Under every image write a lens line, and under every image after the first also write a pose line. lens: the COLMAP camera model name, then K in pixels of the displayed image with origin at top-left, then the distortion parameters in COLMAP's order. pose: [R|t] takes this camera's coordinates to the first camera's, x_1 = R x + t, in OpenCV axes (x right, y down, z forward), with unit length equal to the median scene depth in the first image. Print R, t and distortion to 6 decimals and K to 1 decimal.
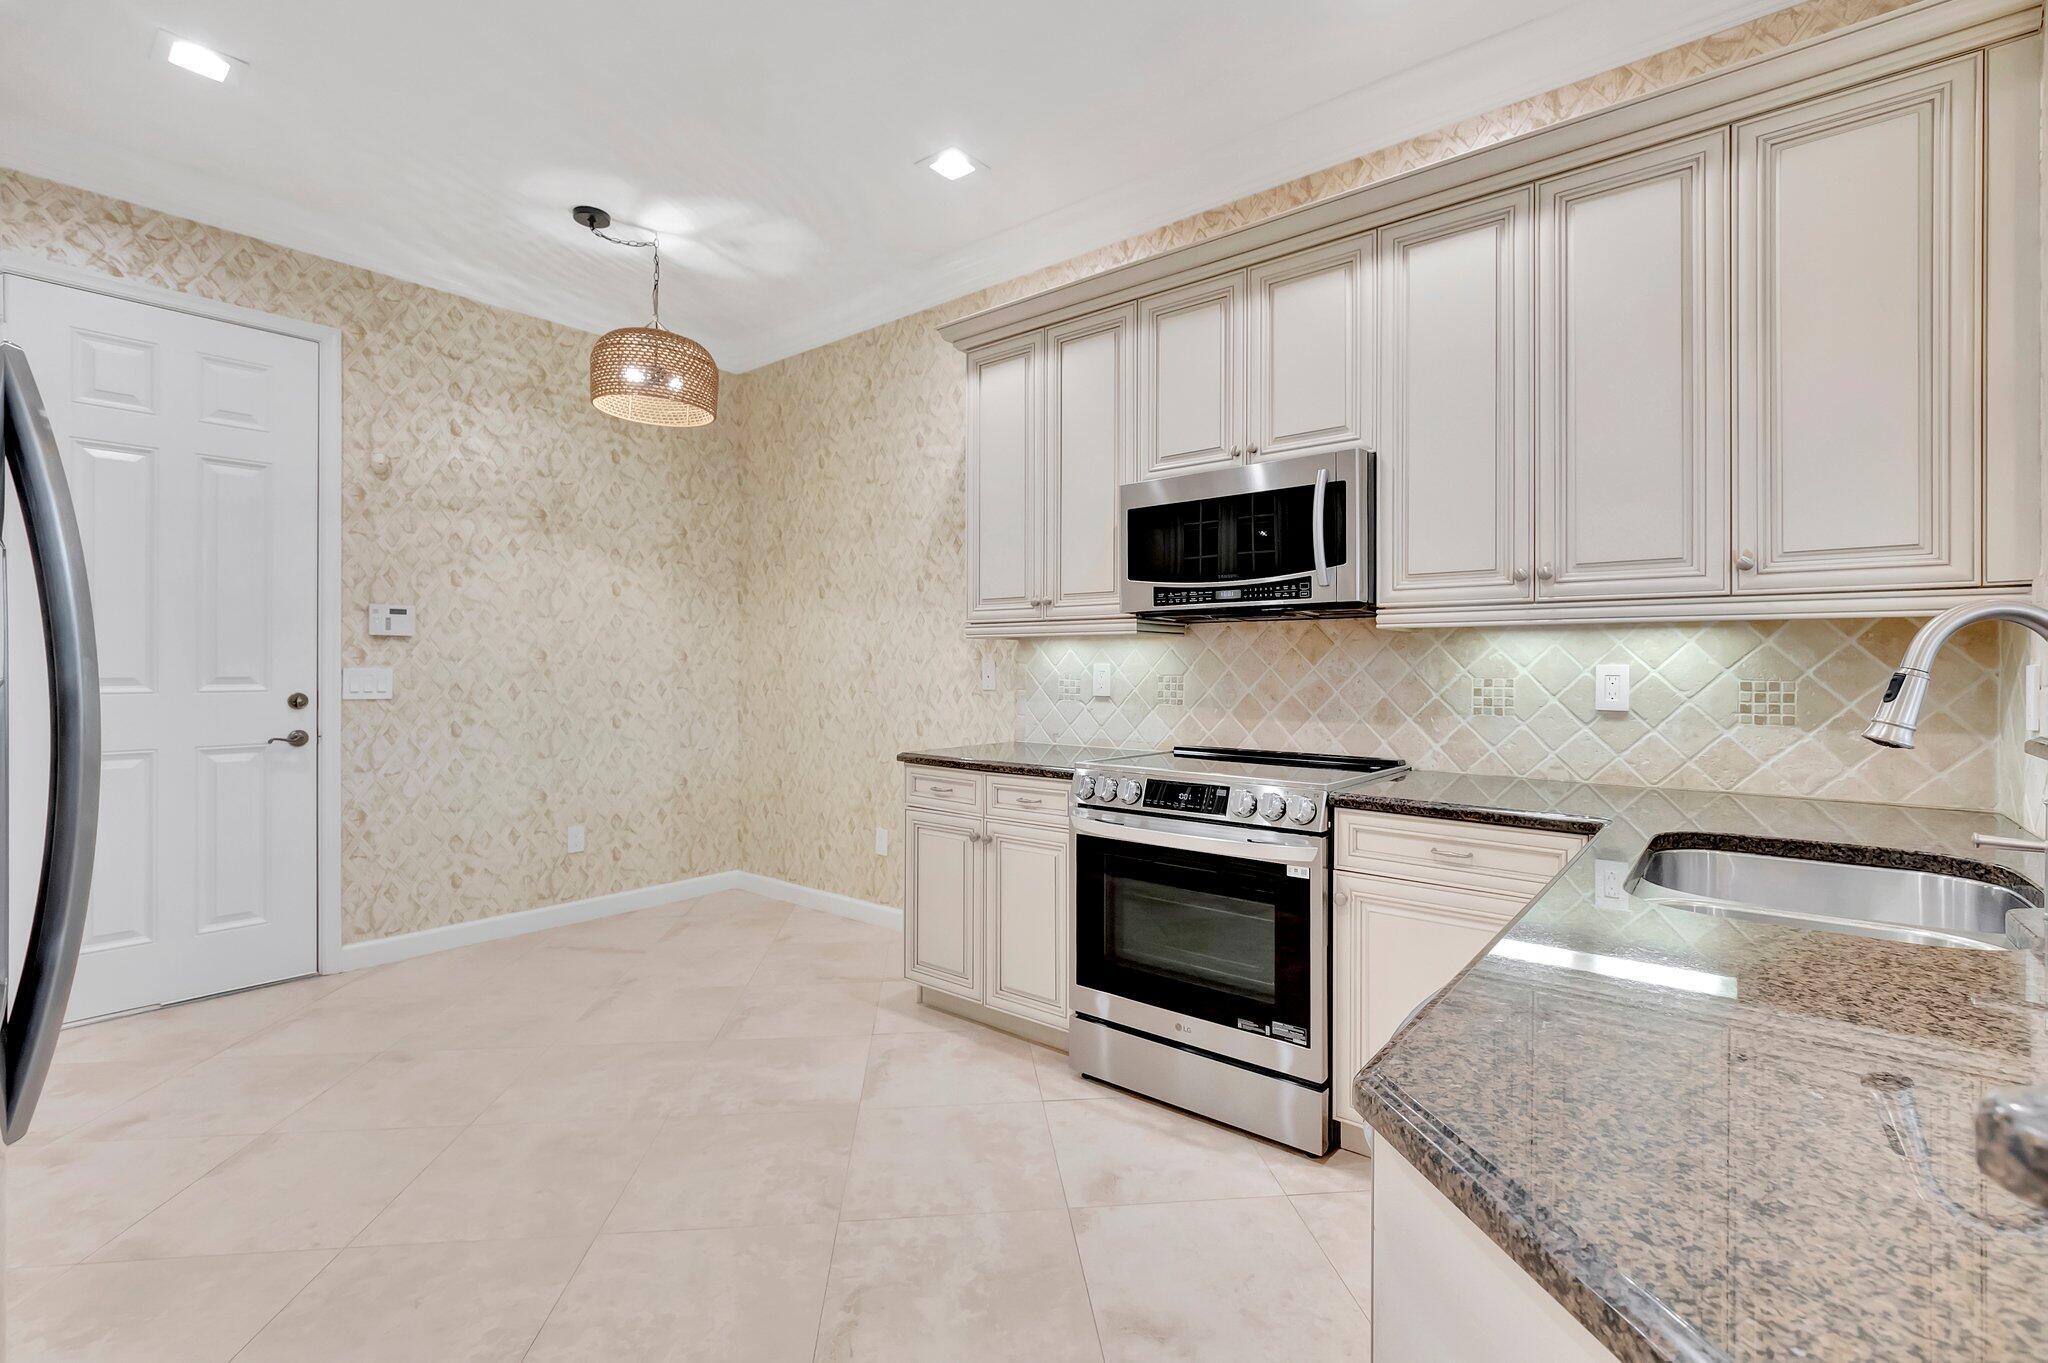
lens RADIAL K [[904.7, 0, 1028.4], [0, 904.7, 666.5], [0, 0, 1]] dist [-0.002917, -0.000609]
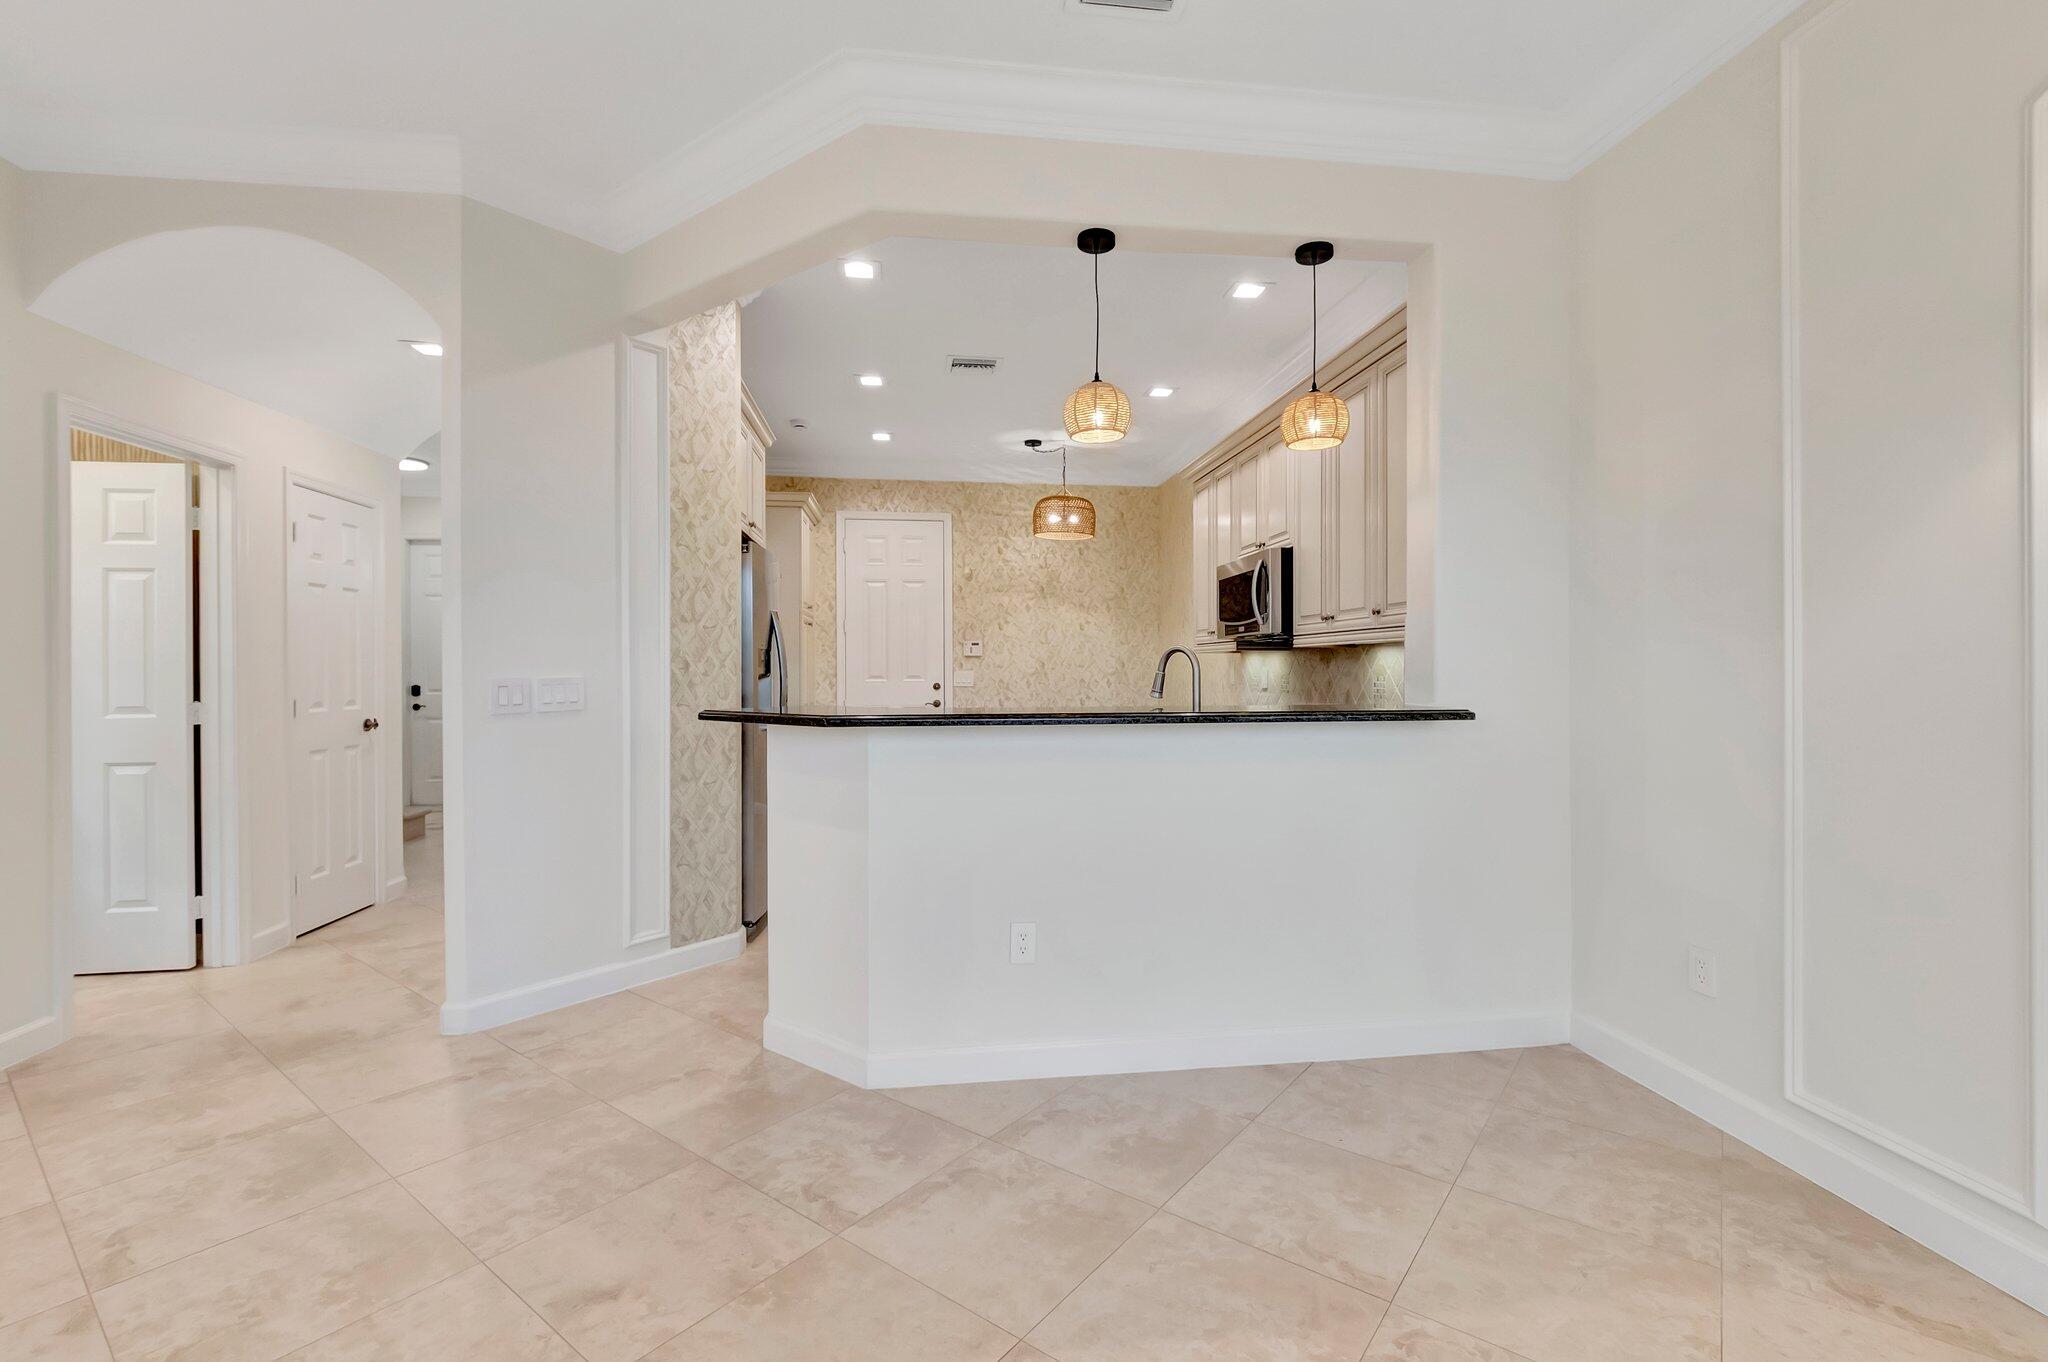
lens RADIAL K [[904.7, 0, 1039.0], [0, 904.7, 673.6], [0, 0, 1]] dist [-0.002917, -0.000609]
pose [[0.733508, -0.000310, -0.679680, 0.884344], [0.002827, 0.999993, 0.002596, 0.001662], [0.679675, -0.003826, 0.733504, -0.452469]]
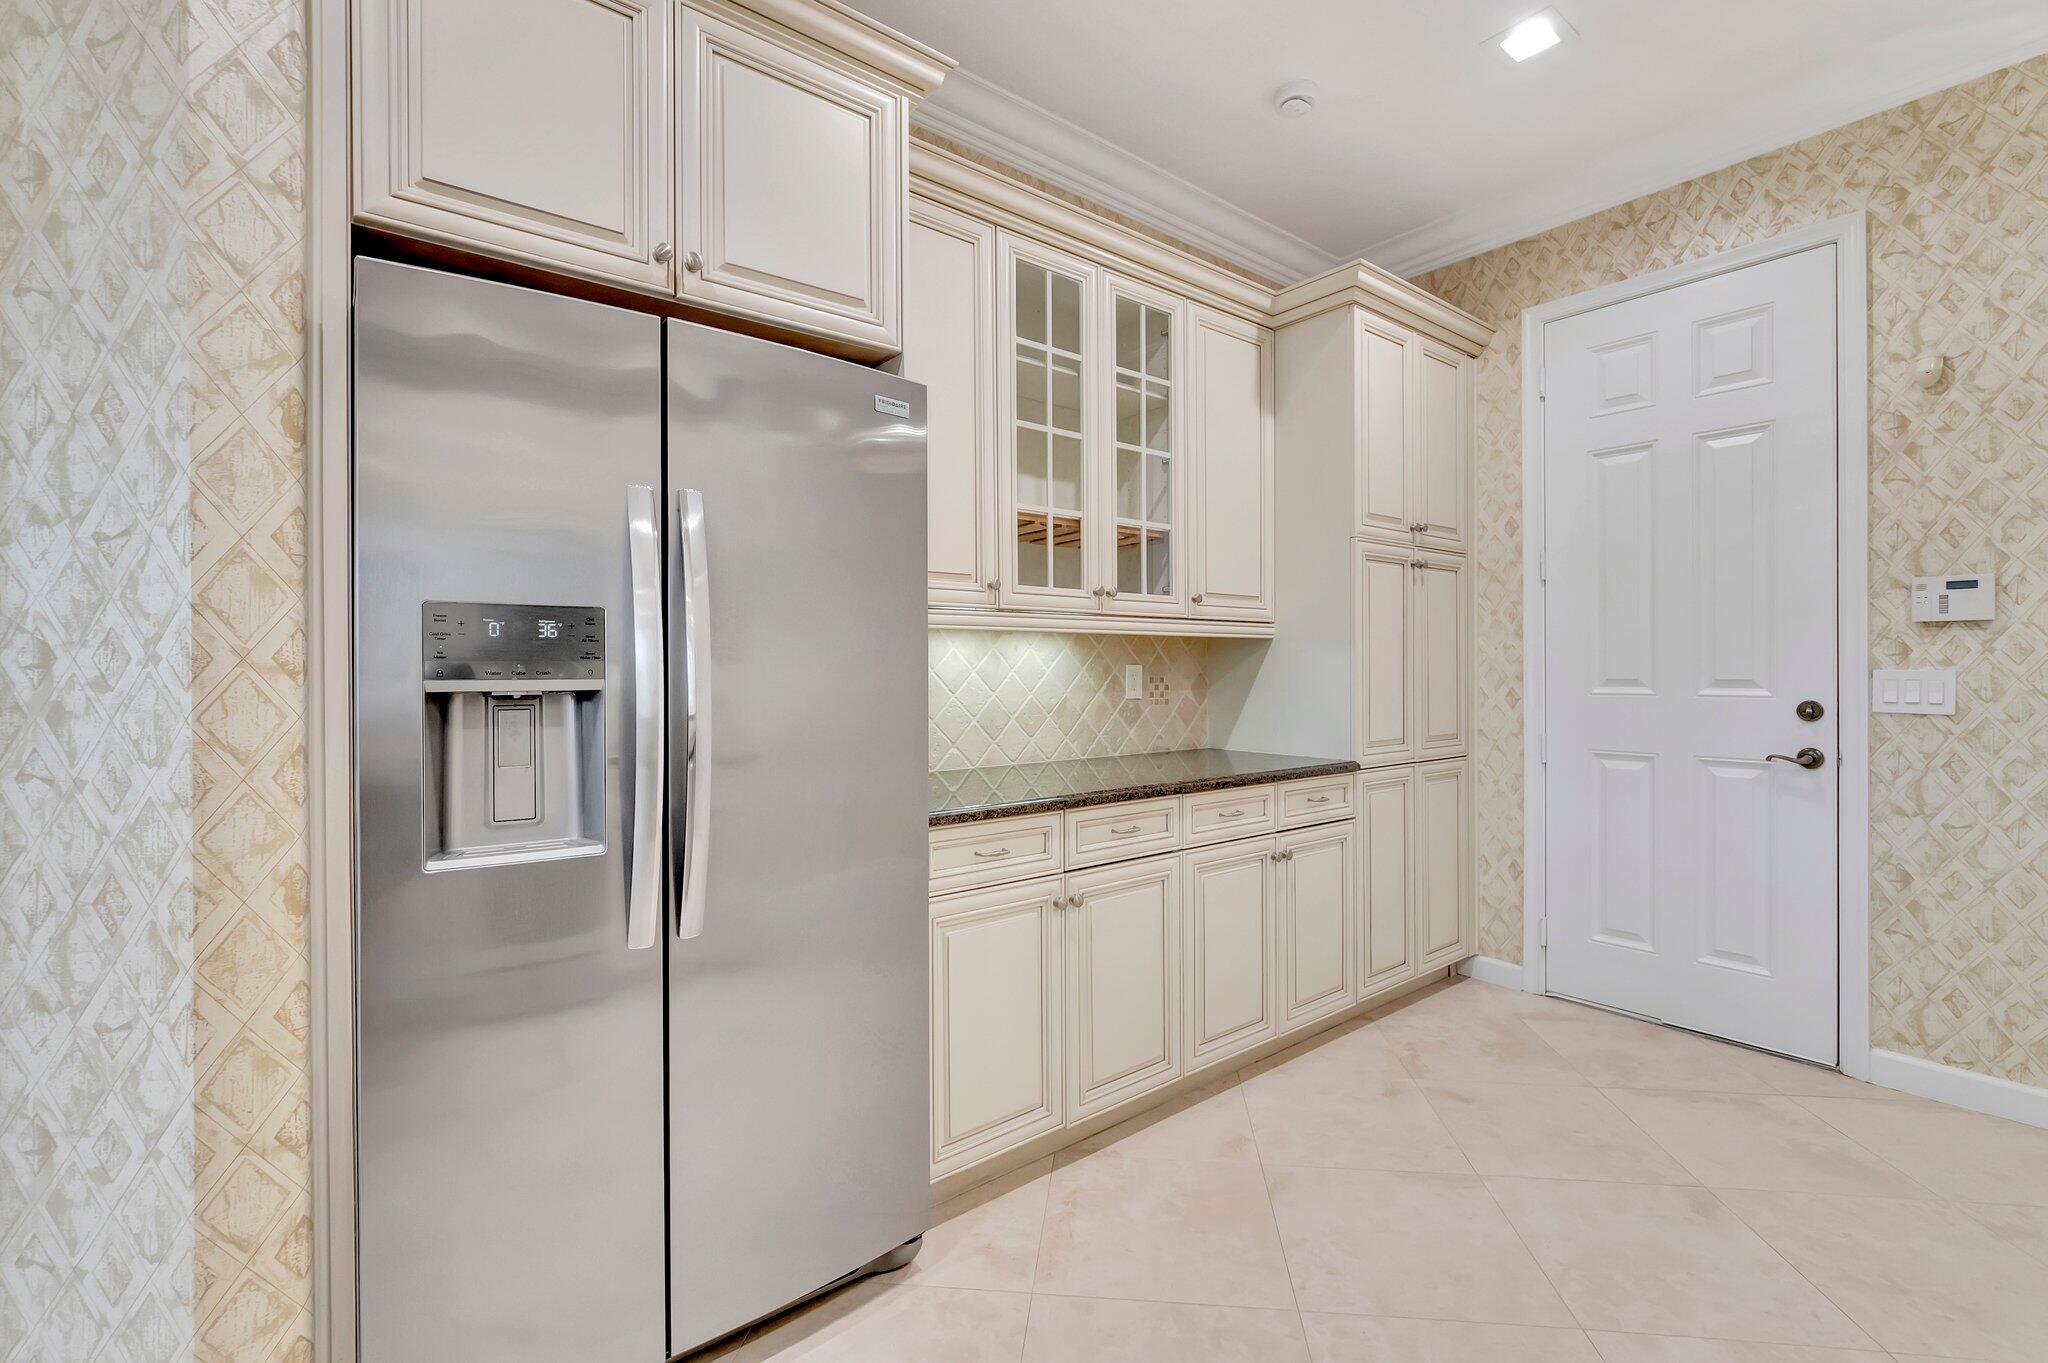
lens RADIAL K [[904.7, 0, 1037.9], [0, 904.7, 672.5], [0, 0, 1]] dist [-0.002917, -0.000609]
pose [[-0.204790, 0.004505, -0.978796, 0.100719], [0.003030, 0.999988, 0.003968, -0.000757], [0.978801, -0.002153, -0.204801, 0.510931]]
